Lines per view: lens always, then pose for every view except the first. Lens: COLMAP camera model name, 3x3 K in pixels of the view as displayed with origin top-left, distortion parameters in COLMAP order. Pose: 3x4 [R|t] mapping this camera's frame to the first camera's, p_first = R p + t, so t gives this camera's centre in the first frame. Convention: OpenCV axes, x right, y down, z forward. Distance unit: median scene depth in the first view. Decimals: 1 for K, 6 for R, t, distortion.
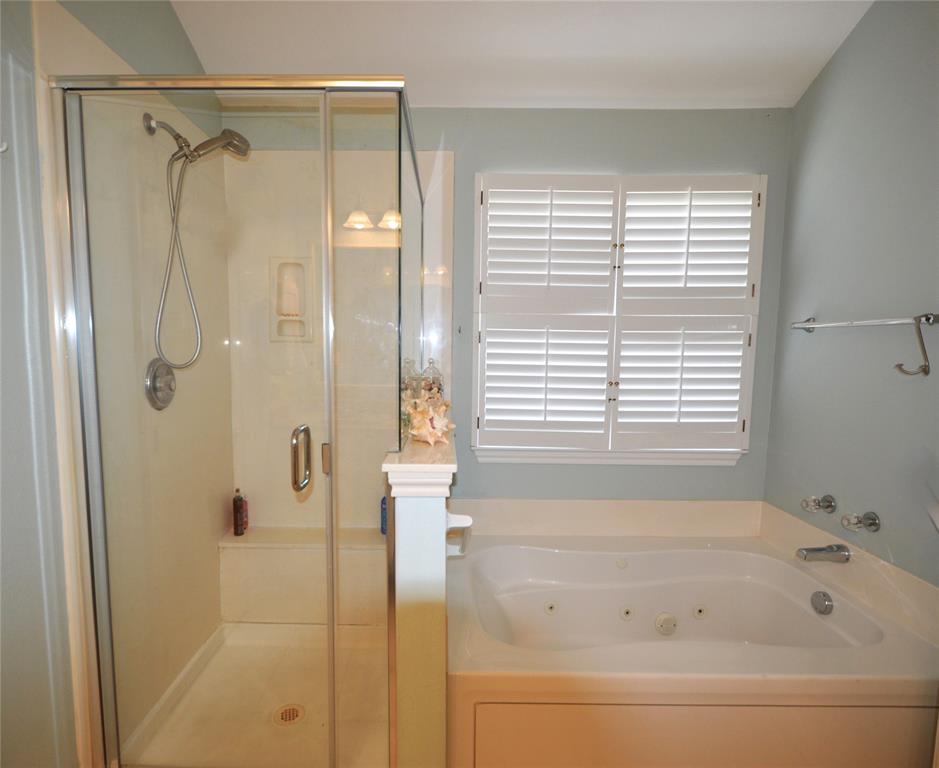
lens RADIAL K [[479.9, 0, 455.9], [0, 479.9, 393.1], [0, 0, 1]] dist [0.001879, -0.000682]
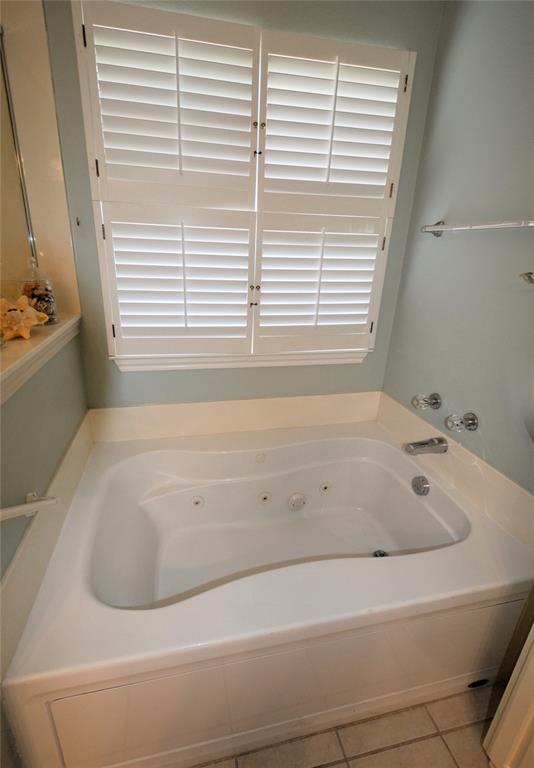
lens RADIAL K [[356.6, 0, 255.0], [0, 356.6, 379.2], [0, 0, 1]] dist [0.002453, -0.007268]
pose [[0.973265, -0.057265, 0.222431, 0.159976], [0.000415, 0.968857, 0.247619, -0.018926], [-0.229683, -0.240907, 0.942979, 0.277468]]
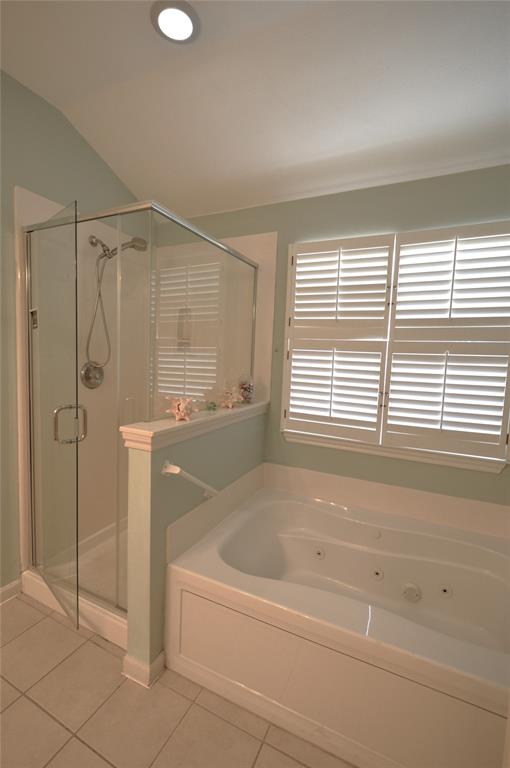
lens RADIAL K [[320.3, 0, 255.0], [0, 320.3, 384.0], [0, 0, 1]] dist [0.008787, 0.000179]
pose [[0.912259, 0.060766, -0.405082, 0.367161], [-0.069504, 0.997558, -0.006884, -0.014830], [0.403674, 0.034435, 0.914254, 0.069273]]
